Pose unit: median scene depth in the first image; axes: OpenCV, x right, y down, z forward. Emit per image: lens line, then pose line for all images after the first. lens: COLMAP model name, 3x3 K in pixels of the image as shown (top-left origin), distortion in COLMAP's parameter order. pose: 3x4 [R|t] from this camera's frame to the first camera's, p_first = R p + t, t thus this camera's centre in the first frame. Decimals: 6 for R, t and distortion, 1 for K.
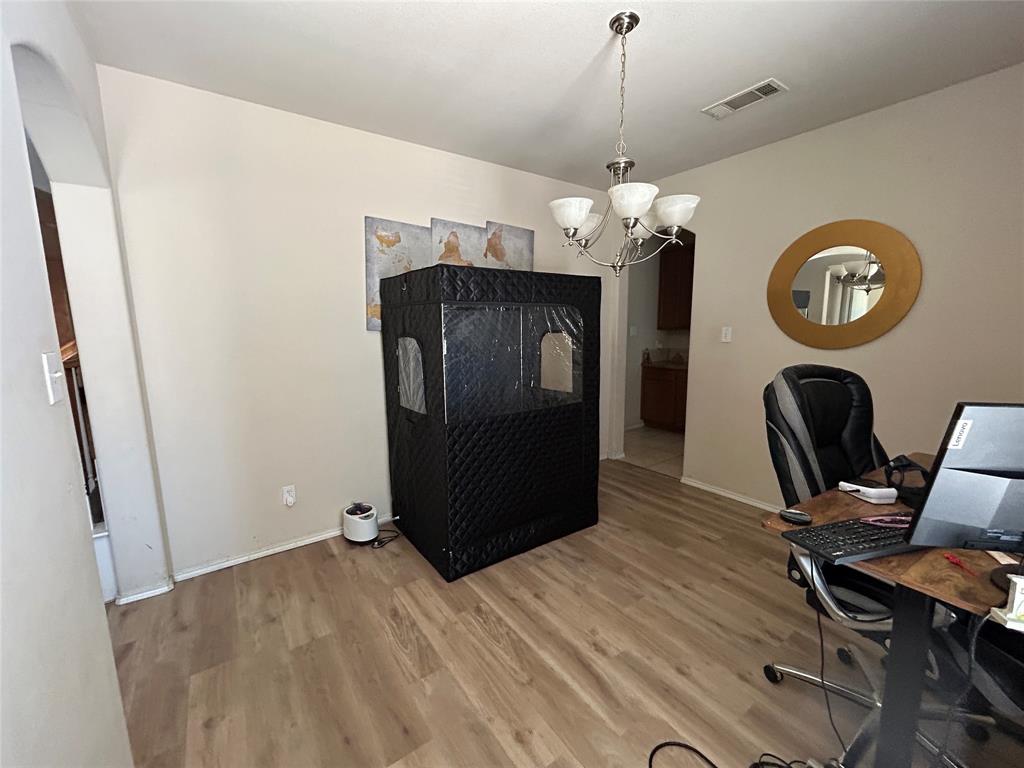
lens RADIAL K [[435.2, 0, 512.0], [0, 435.2, 384.0], [0, 0, 1]] dist [0.001712, -0.000108]
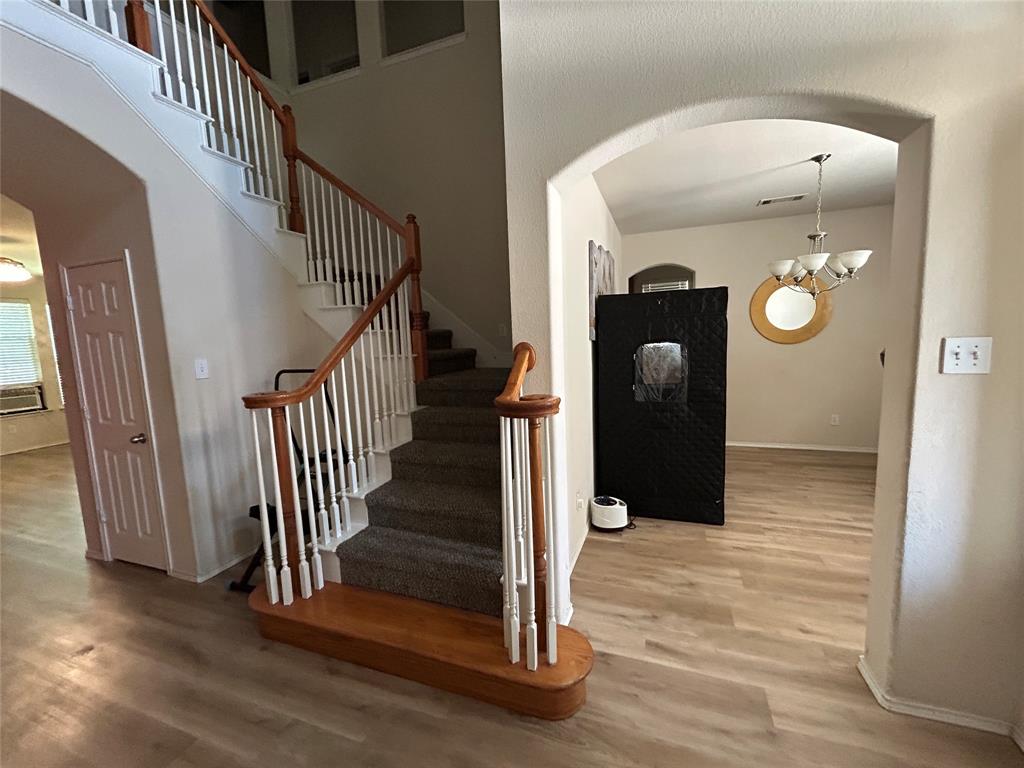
lens RADIAL K [[435.2, 0, 512.0], [0, 435.2, 384.0], [0, 0, 1]] dist [0.001712, -0.000108]
pose [[0.818024, -0.088960, 0.568263, -1.506279], [0.115210, 0.993287, -0.010350, -0.035936], [-0.563527, 0.073936, 0.822782, 0.258436]]
